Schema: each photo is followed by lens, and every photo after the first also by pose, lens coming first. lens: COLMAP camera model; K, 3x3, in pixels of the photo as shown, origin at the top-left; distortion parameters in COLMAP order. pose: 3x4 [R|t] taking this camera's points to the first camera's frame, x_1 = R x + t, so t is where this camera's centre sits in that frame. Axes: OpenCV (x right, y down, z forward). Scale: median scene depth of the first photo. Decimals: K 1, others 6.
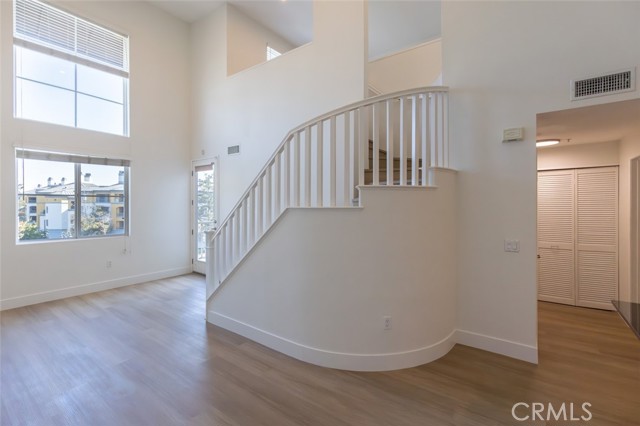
lens RADIAL K [[287.5, 0, 320.5], [0, 287.5, 205.0], [0, 0, 1]] dist [0.001268, 0.000354]
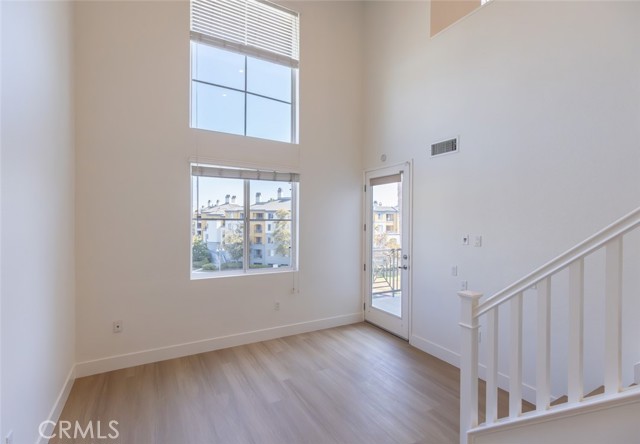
lens RADIAL K [[296.5, 0, 304.7], [0, 296.5, 224.7], [0, 0, 1]] dist [0.002761, 0.000100]
pose [[0.903760, 0.011084, -0.427896, -0.314209], [-0.008993, 0.999936, 0.006909, -0.024397], [0.427945, -0.002396, 0.903801, 0.292428]]
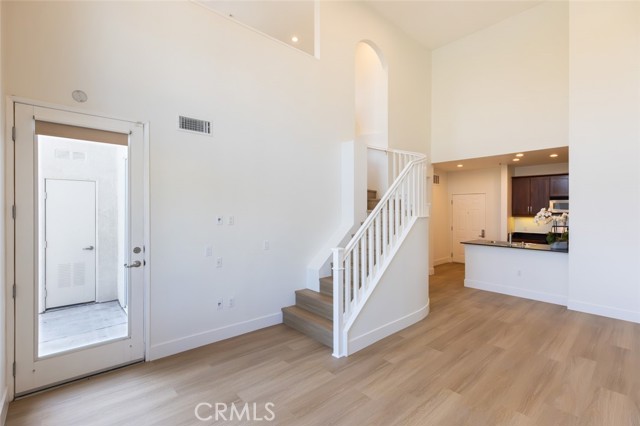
lens RADIAL K [[285.8, 0, 320.0], [0, 285.8, 213.0], [0, 0, 1]] dist [0.000129, 0.000204]
pose [[0.215236, -0.004617, 0.976551, -0.879385], [0.000558, 0.999989, 0.004605, -0.010385], [-0.976562, -0.000446, 0.215236, 0.648544]]
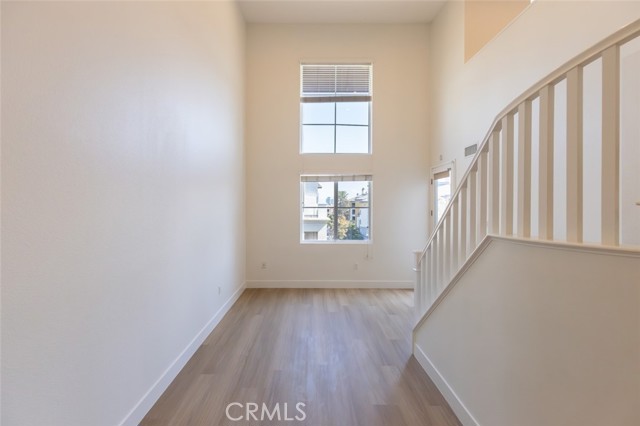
lens RADIAL K [[289.8, 0, 309.0], [0, 289.8, 207.3], [0, 0, 1]] dist [-0.000867, -0.000080]
pose [[0.585912, 0.000538, -0.810374, 0.097317], [-0.004344, 0.999987, -0.002477, -0.028846], [0.810363, 0.004971, 0.585907, 0.160685]]
